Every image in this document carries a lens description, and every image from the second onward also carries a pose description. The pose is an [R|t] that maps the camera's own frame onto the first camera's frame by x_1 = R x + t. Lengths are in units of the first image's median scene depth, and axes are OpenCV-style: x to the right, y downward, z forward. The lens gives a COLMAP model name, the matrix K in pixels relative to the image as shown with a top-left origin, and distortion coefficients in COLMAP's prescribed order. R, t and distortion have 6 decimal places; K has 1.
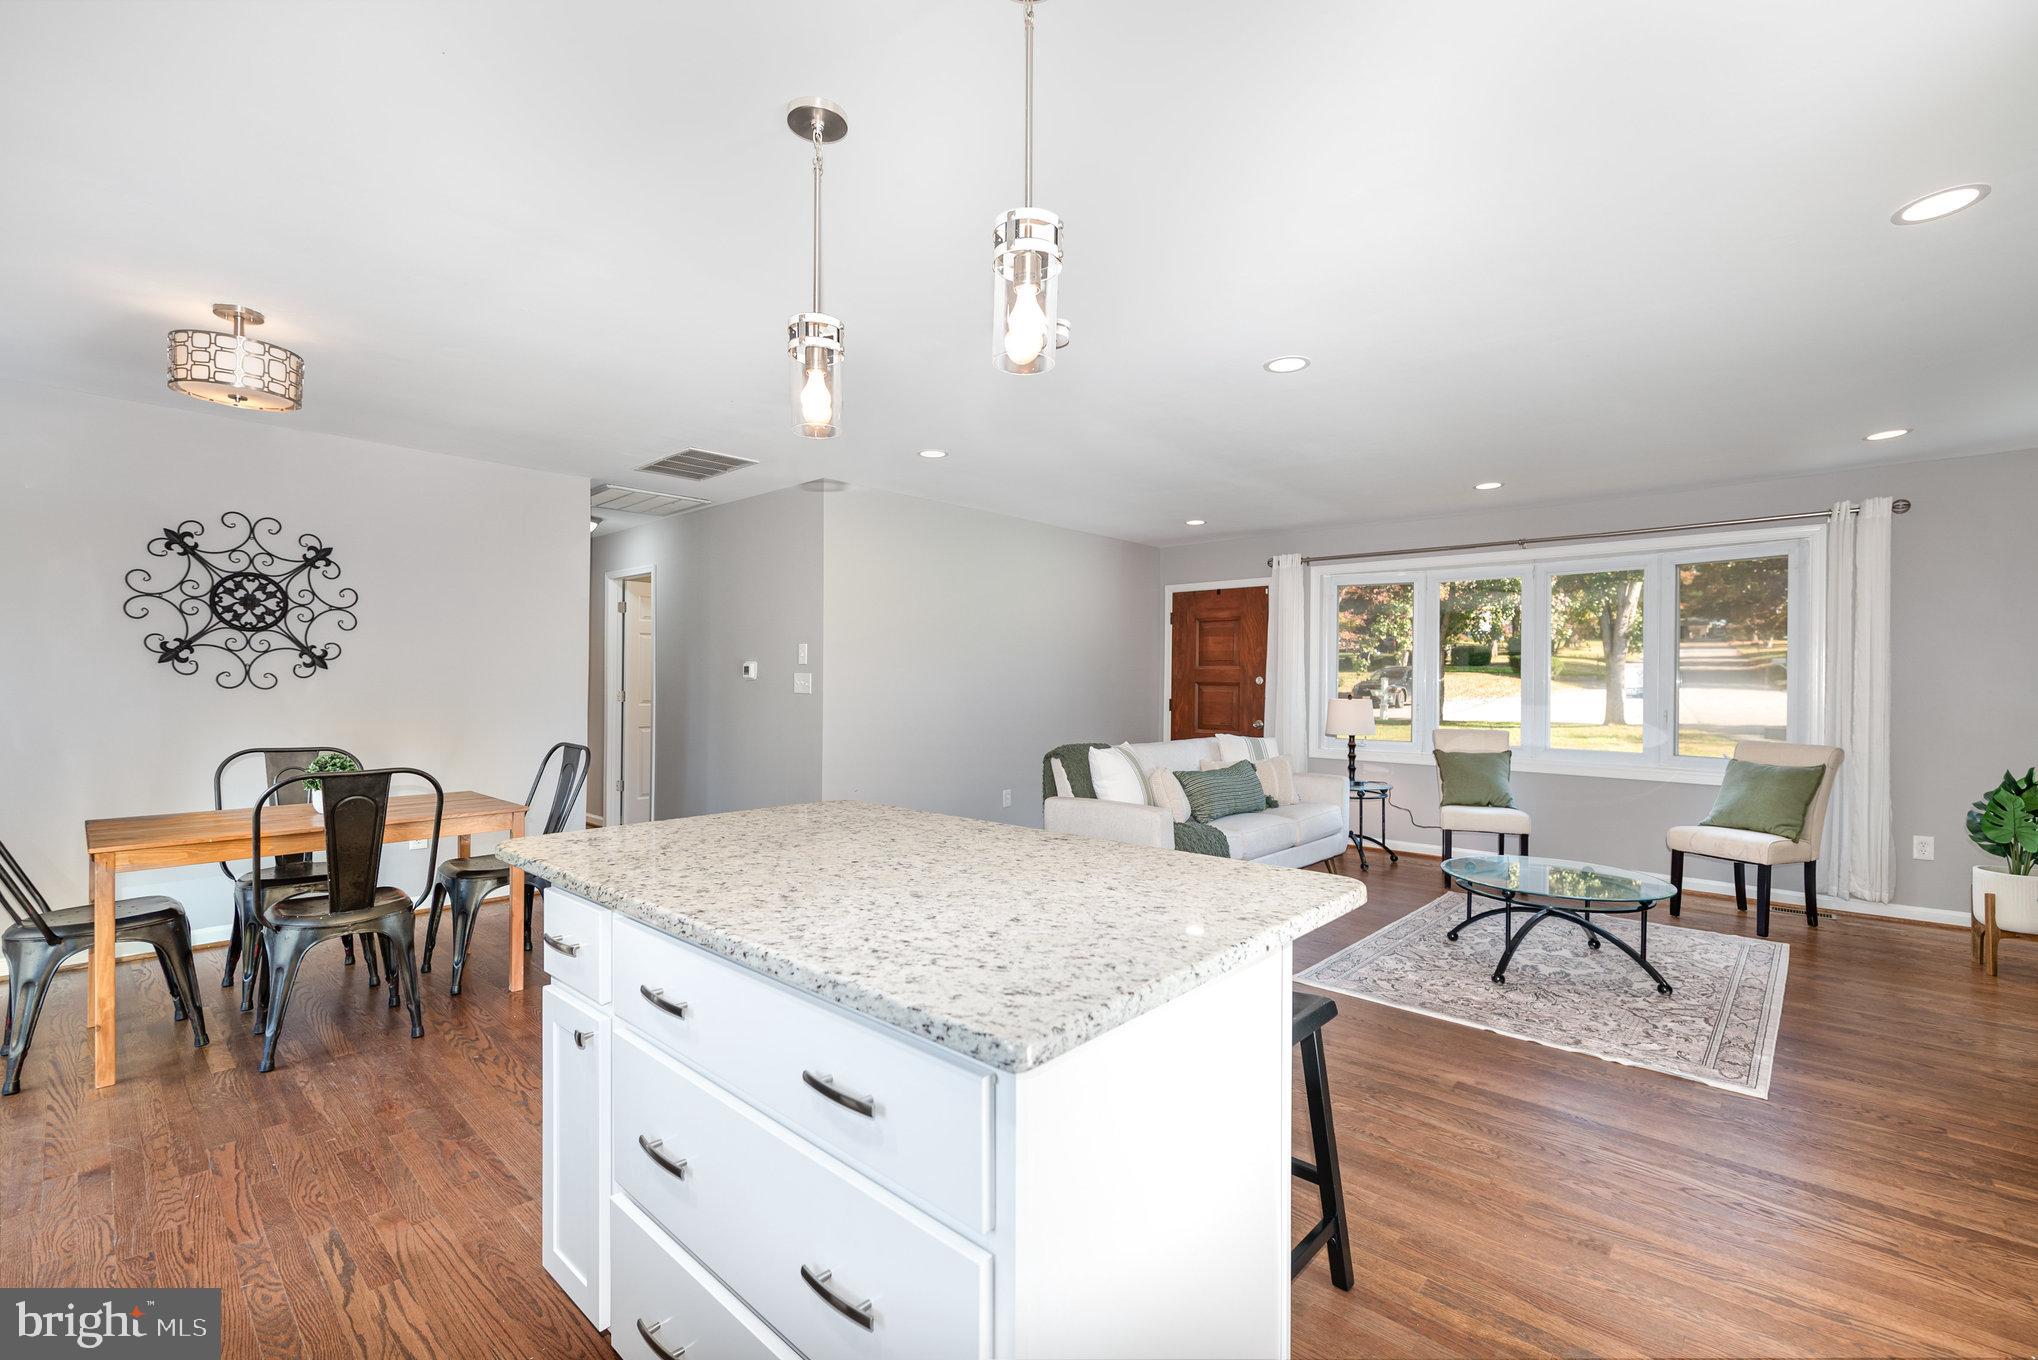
lens RADIAL K [[875.8, 0, 1024.5], [0, 875.8, 678.7], [0, 0, 1]] dist [0.002167, -0.000475]
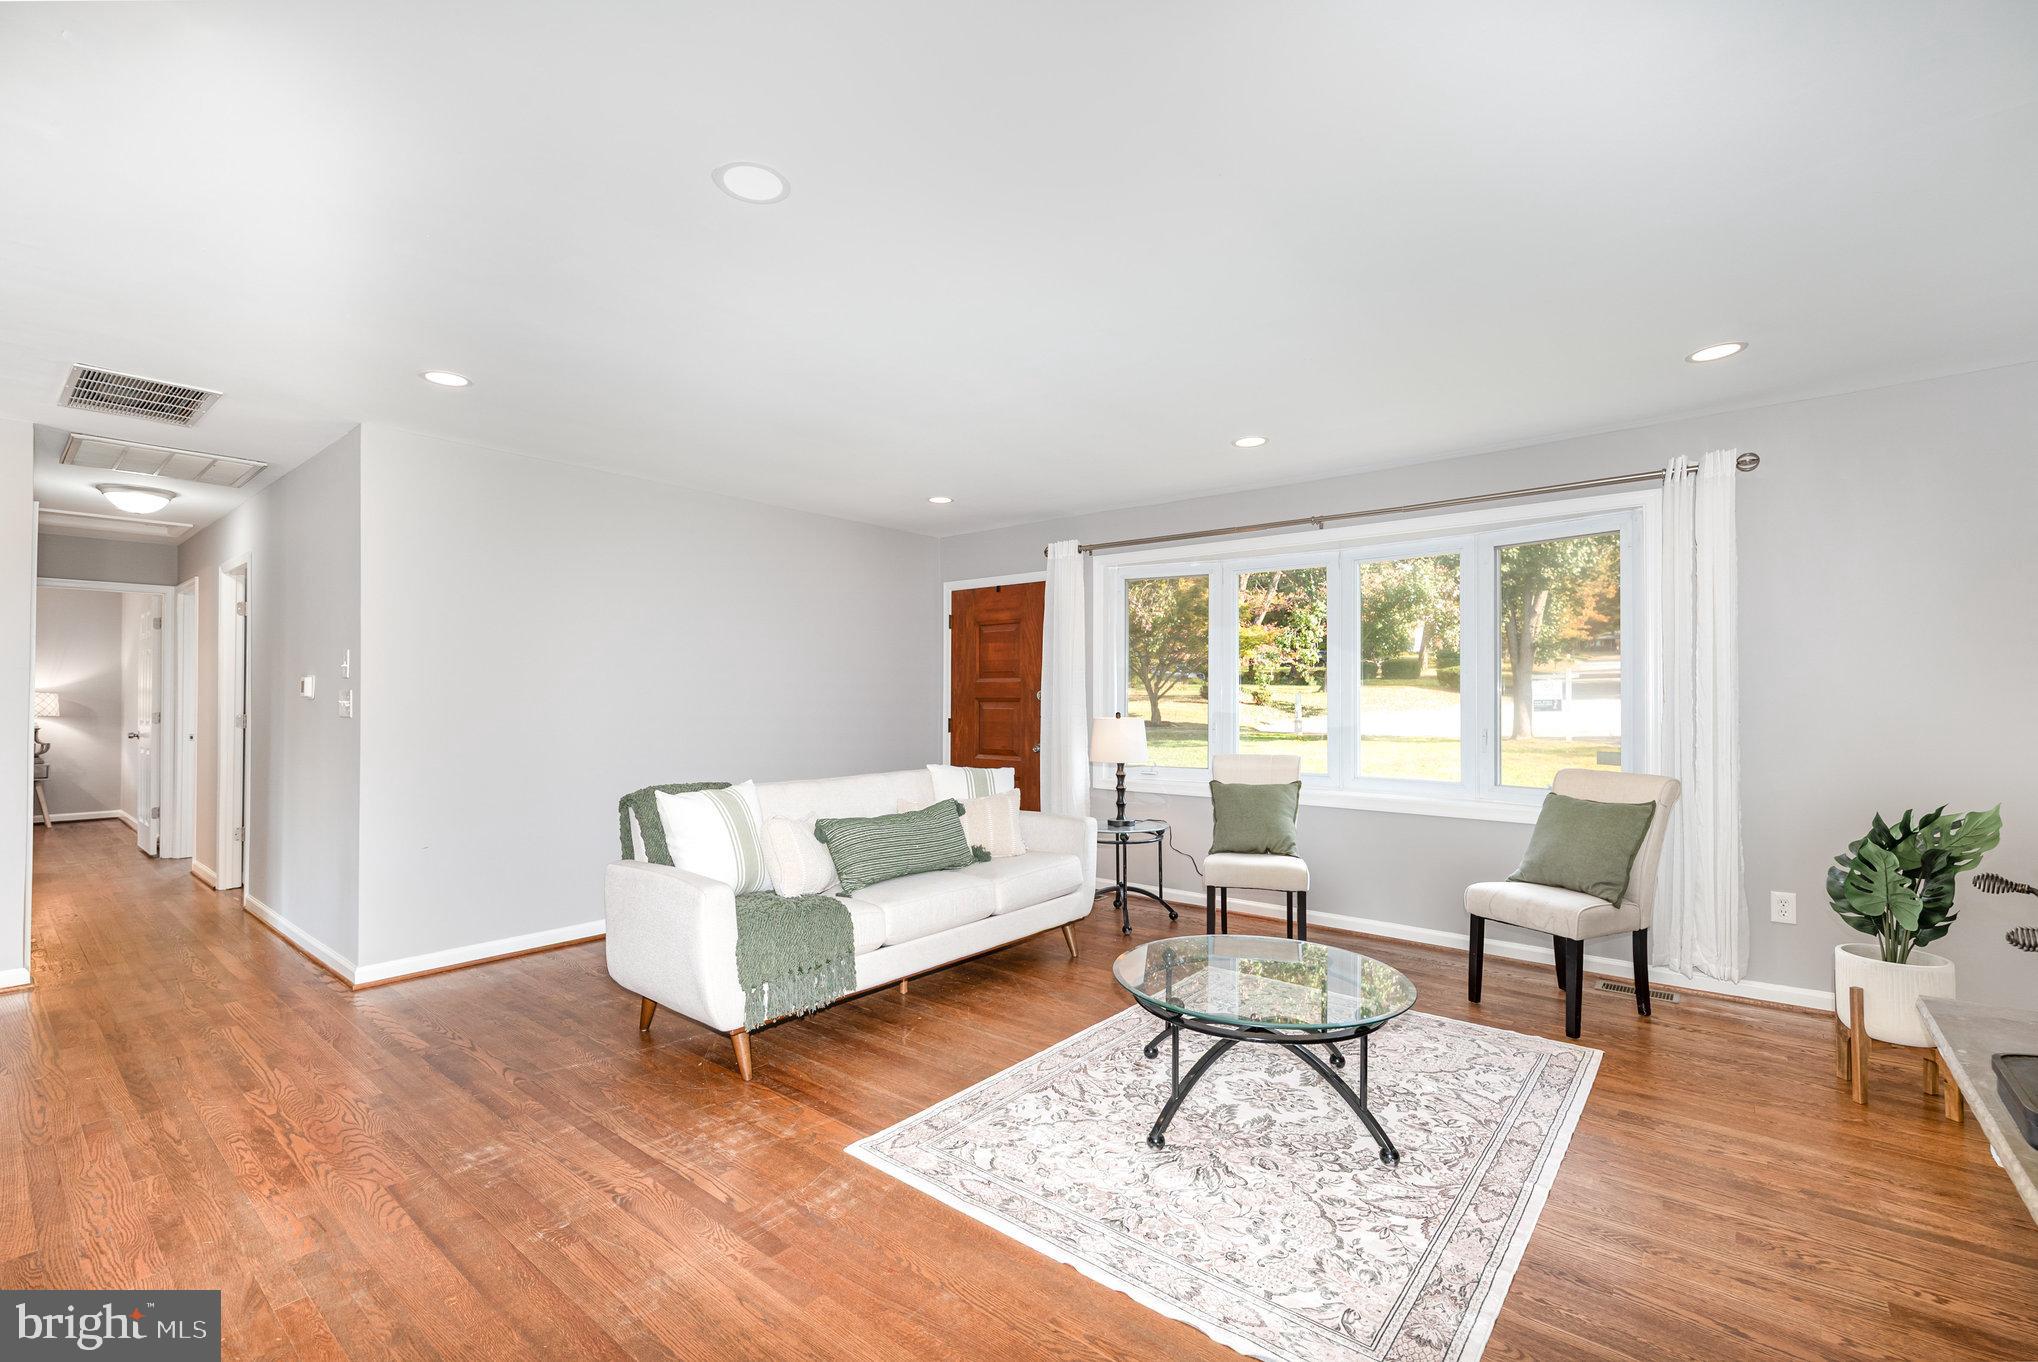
lens RADIAL K [[877.9, 0, 1029.9], [0, 877.9, 687.6], [0, 0, 1]] dist [0.001677, 0.000865]
pose [[0.998433, -0.006741, 0.055550, 0.326441], [0.007214, 0.999939, -0.008325, 0.002392], [-0.055491, 0.008713, 0.998421, 0.267865]]
